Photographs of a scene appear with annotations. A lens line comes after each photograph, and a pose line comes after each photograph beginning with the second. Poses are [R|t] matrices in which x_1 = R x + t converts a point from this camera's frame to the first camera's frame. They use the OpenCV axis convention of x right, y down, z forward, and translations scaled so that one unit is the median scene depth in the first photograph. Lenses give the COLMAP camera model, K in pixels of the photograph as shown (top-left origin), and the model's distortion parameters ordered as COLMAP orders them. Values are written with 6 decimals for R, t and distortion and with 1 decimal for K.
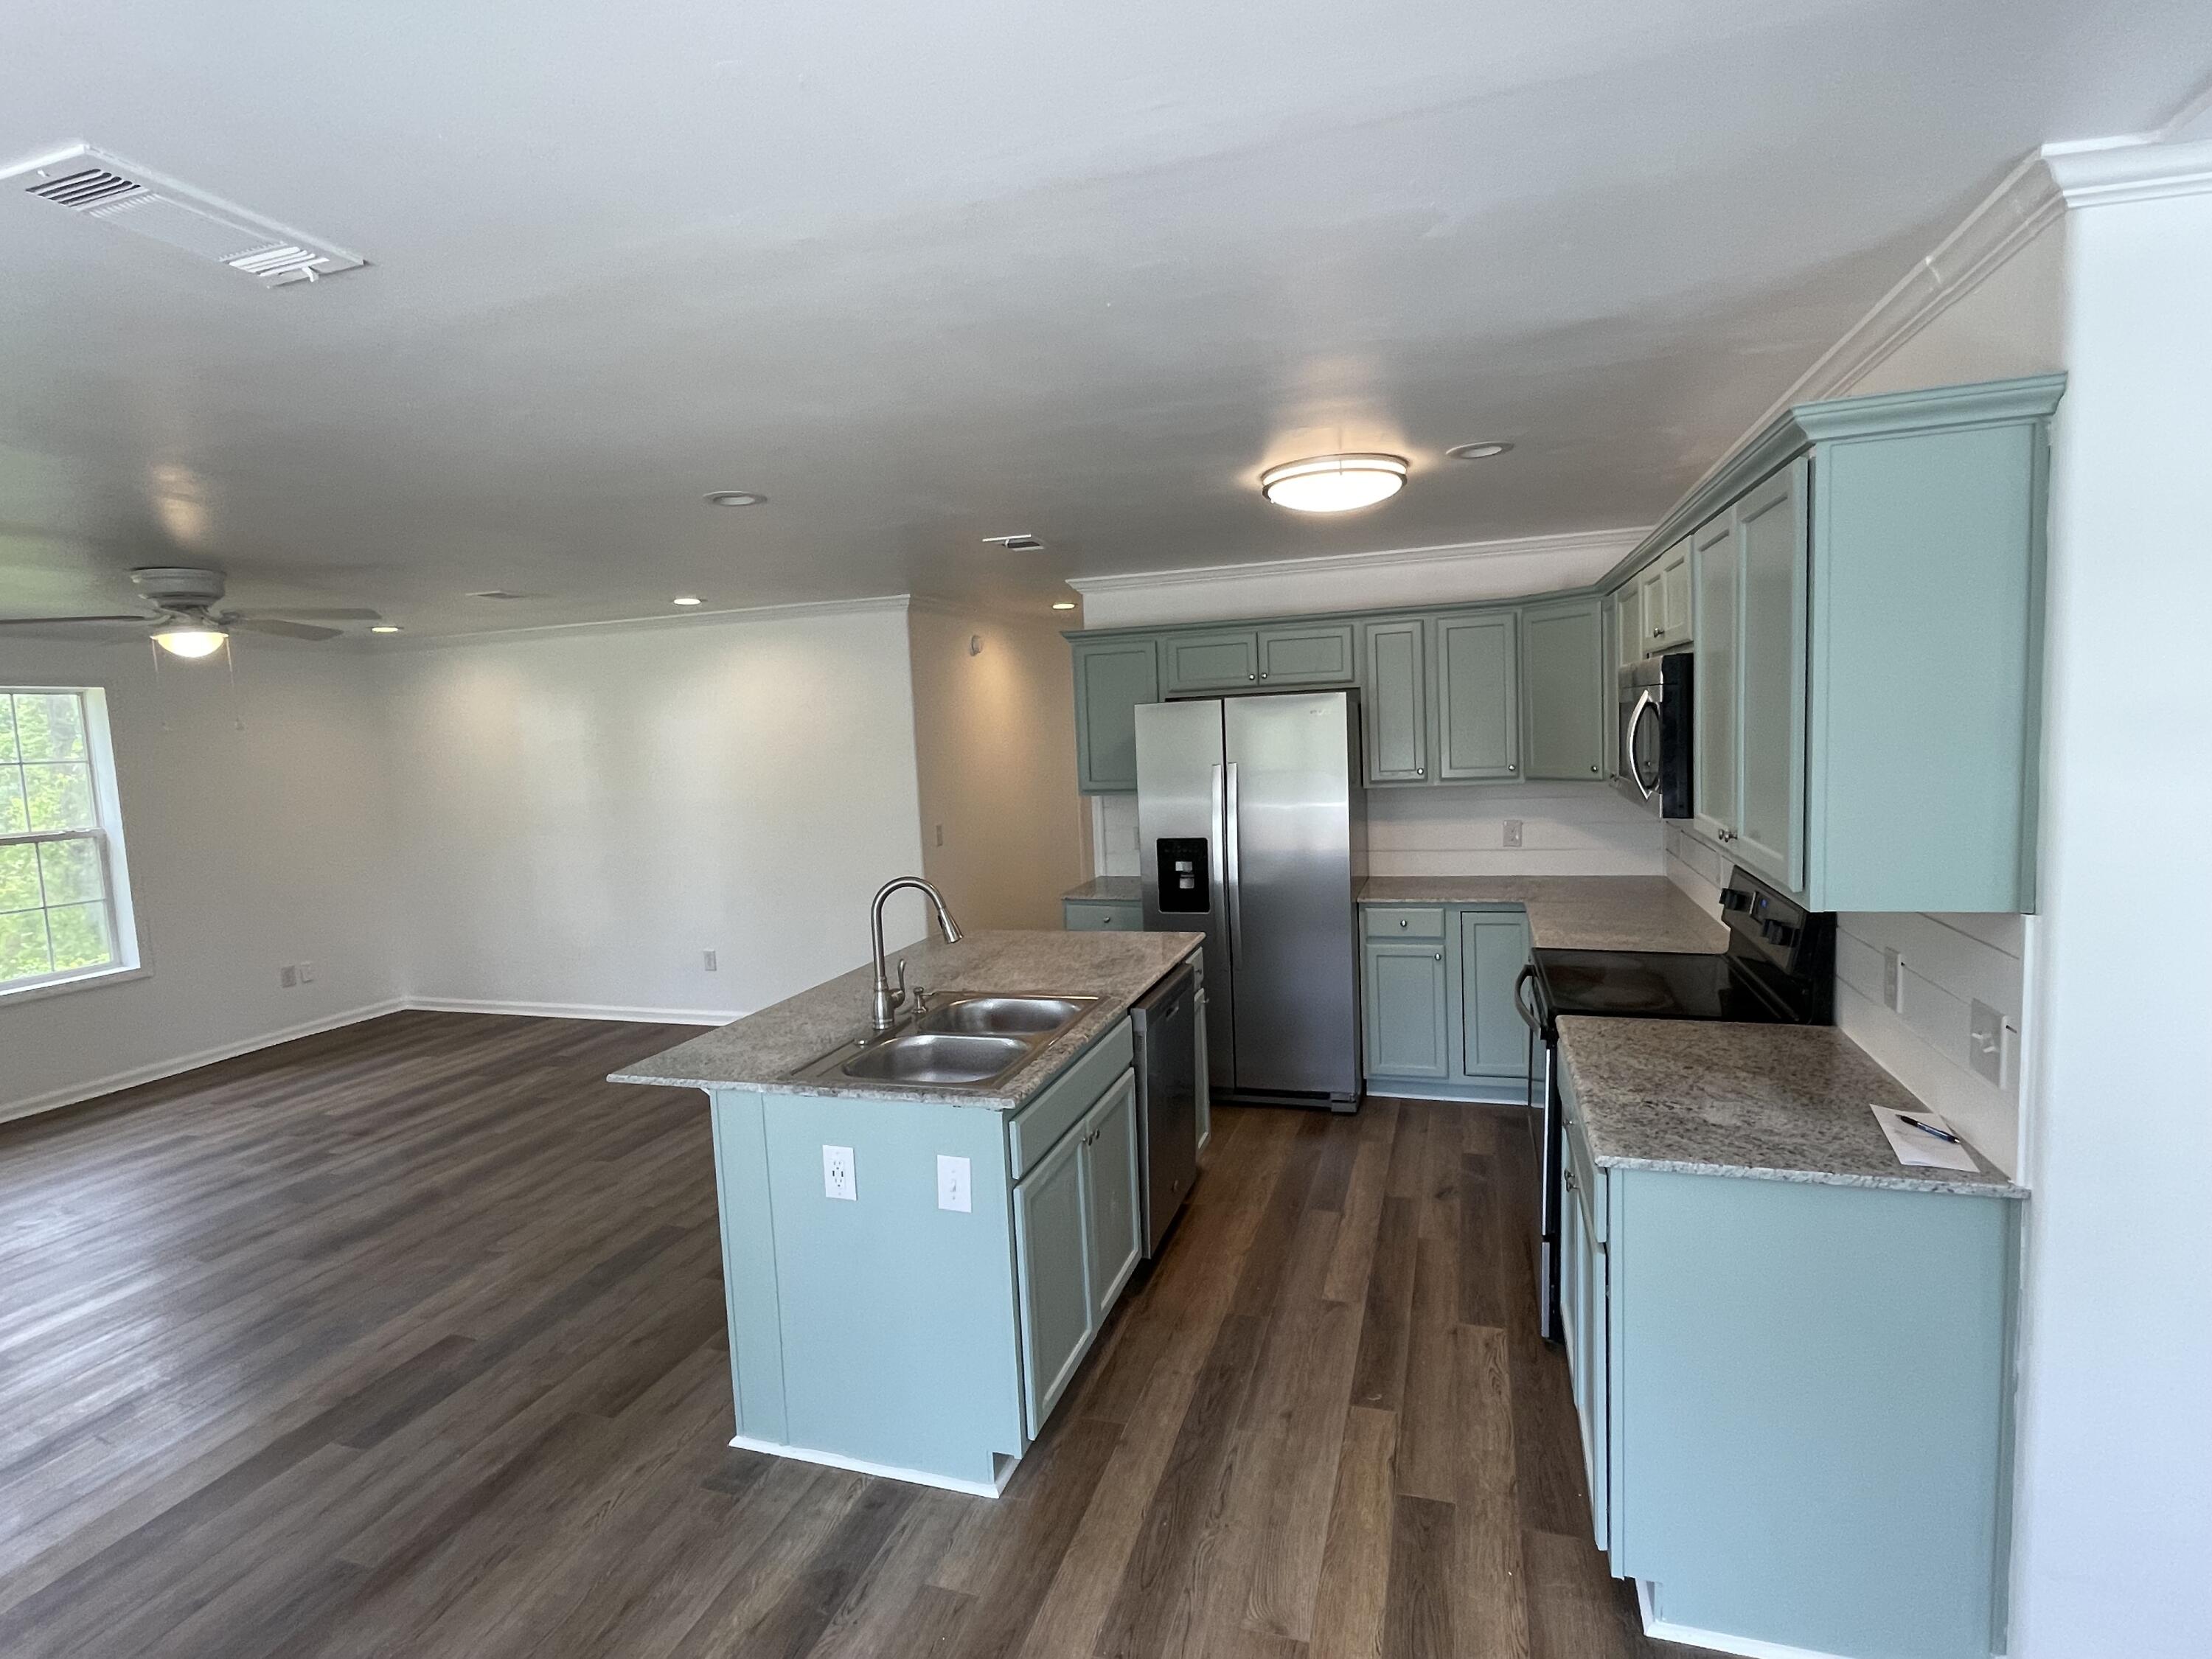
lens RADIAL K [[1109.7, 0, 1109.4], [0, 1109.7, 827.7], [0, 0, 1]] dist [0.000670, 0.000683]
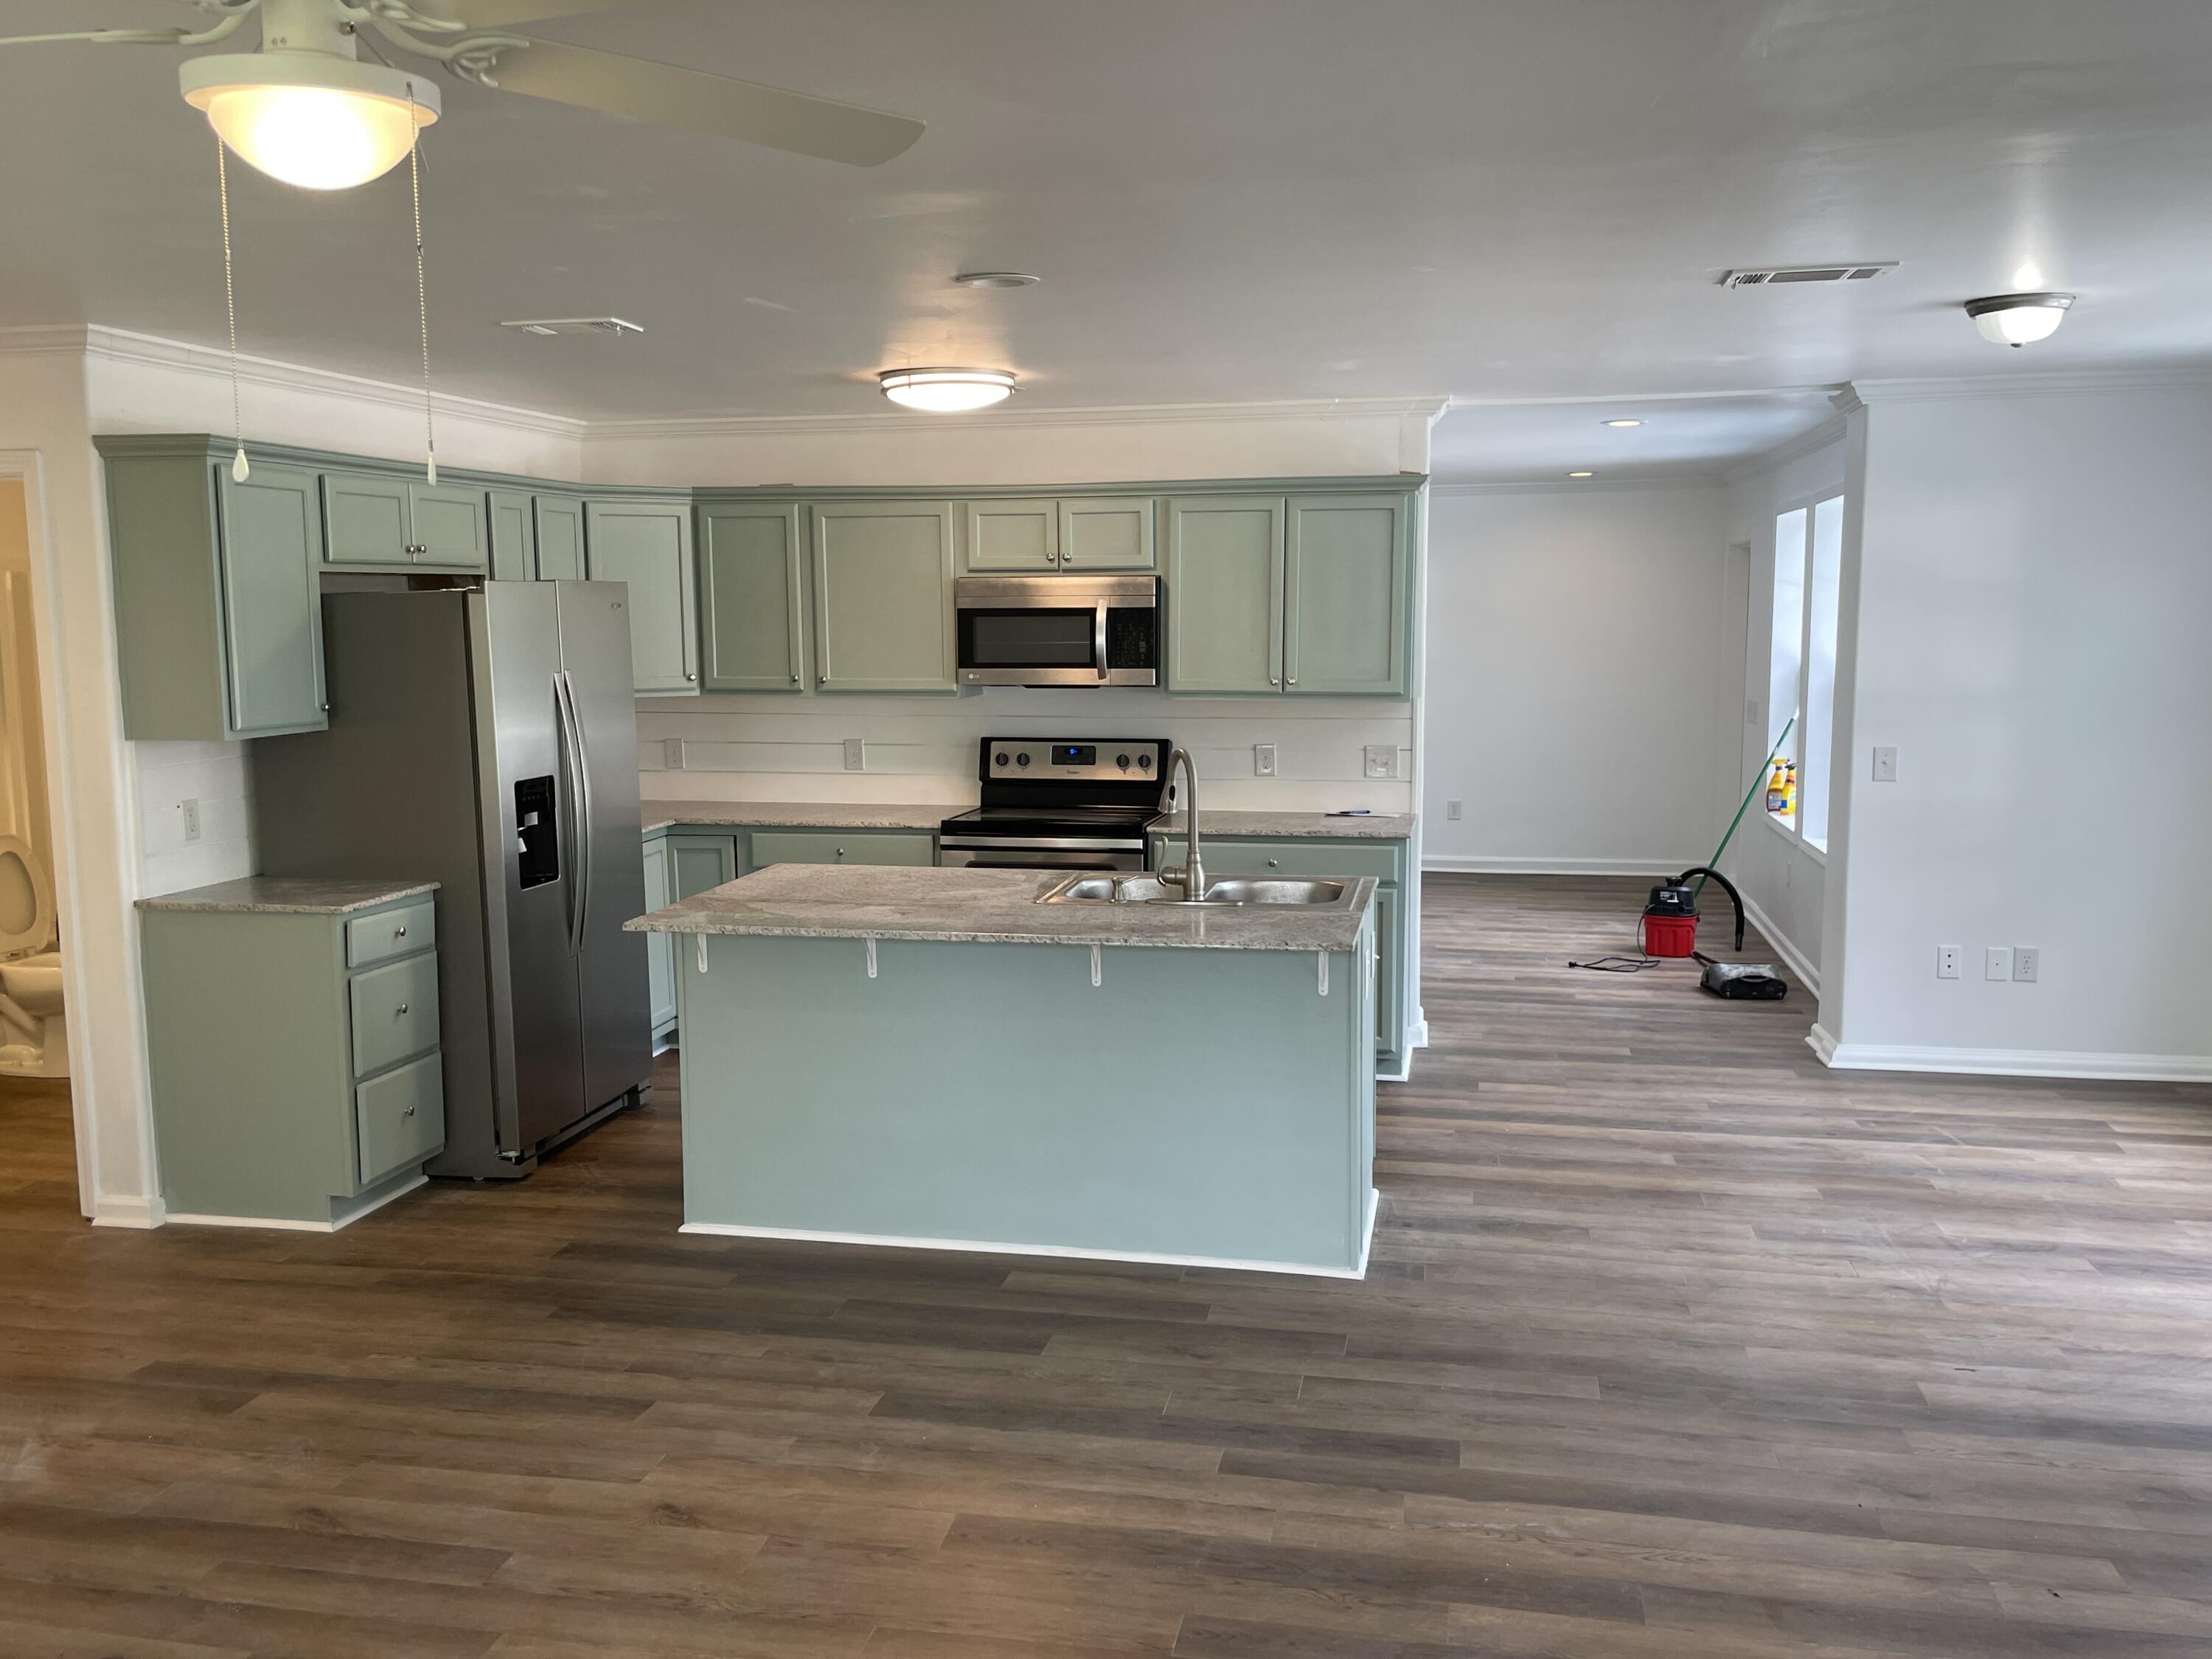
lens RADIAL K [[1804.0, 0, 1093.9], [0, 1804.0, 822.9], [0, 0, 1]] dist [0.007357, -0.018092]
pose [[-0.098590, -0.076393, 0.992192, -1.583606], [0.110022, 0.990100, 0.087164, -0.031596], [-0.989027, 0.117756, -0.089209, 1.094355]]
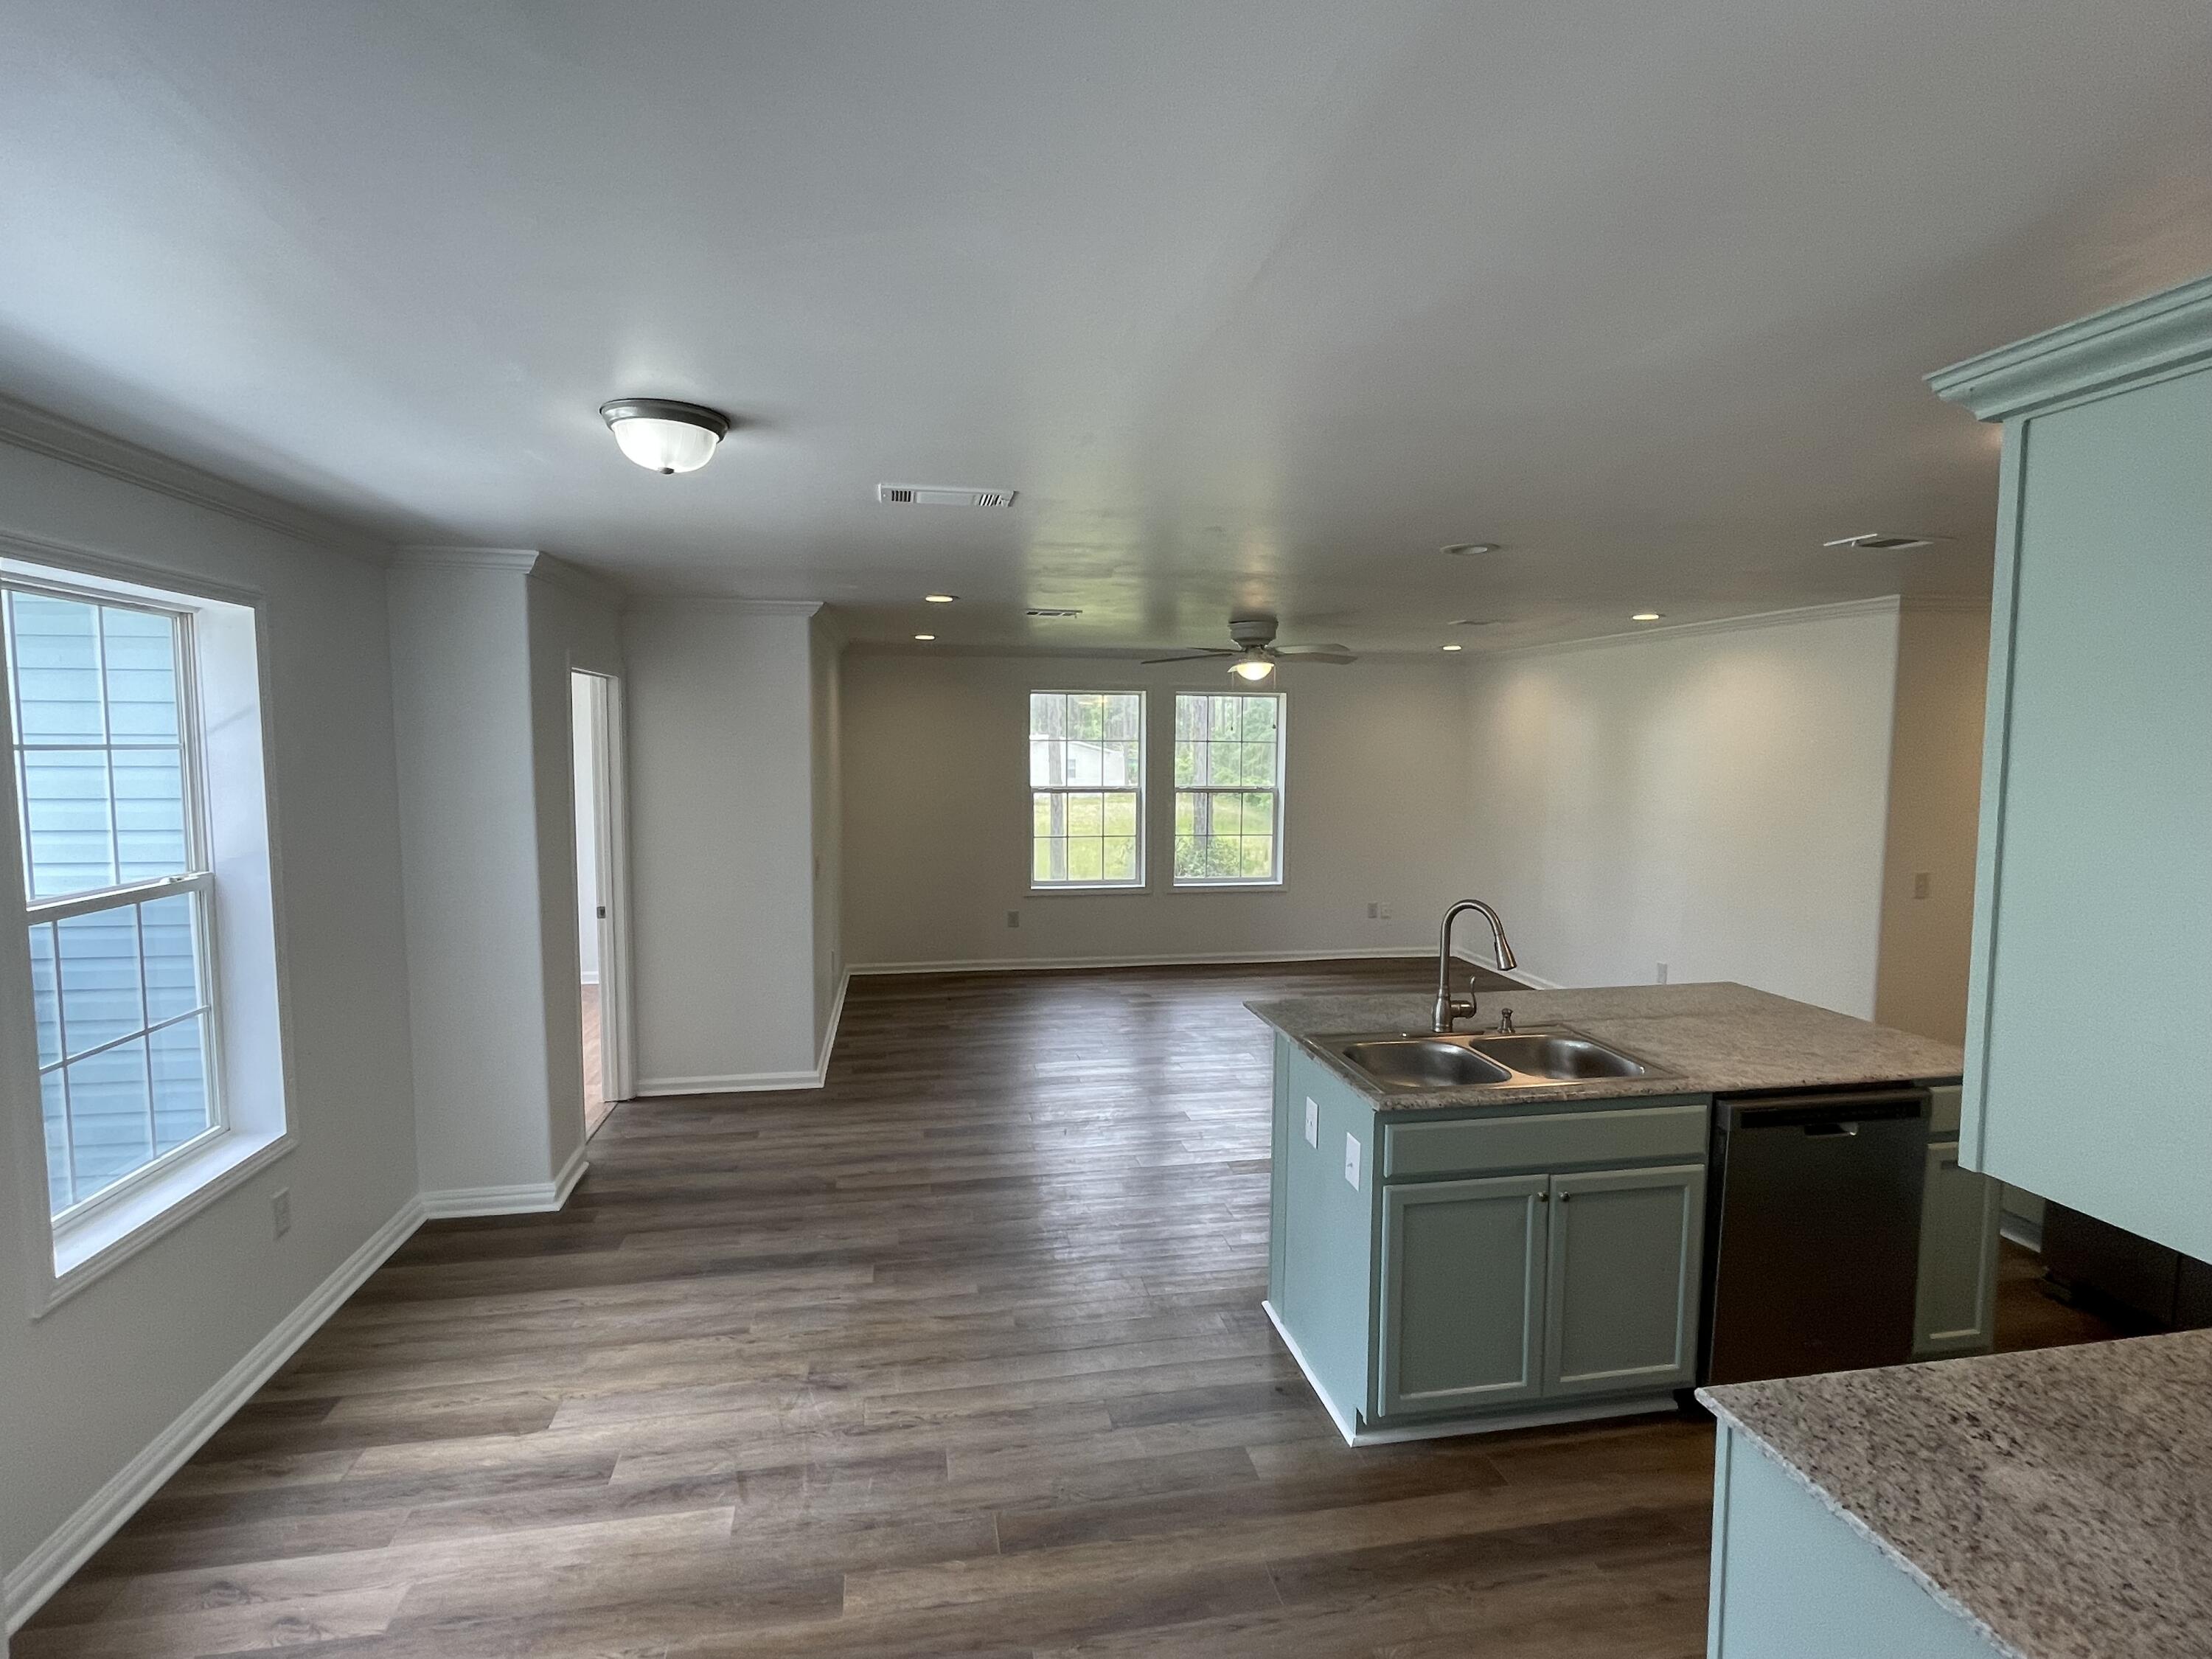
lens RADIAL K [[1109.7, 0, 1109.9], [0, 1109.7, 825.5], [0, 0, 1]] dist [0.000670, 0.000683]
pose [[0.475813, 0.117372, -0.871680, 0.517886], [-0.109579, 0.991245, 0.073657, -0.060466], [0.872694, 0.060471, 0.484509, 0.147848]]
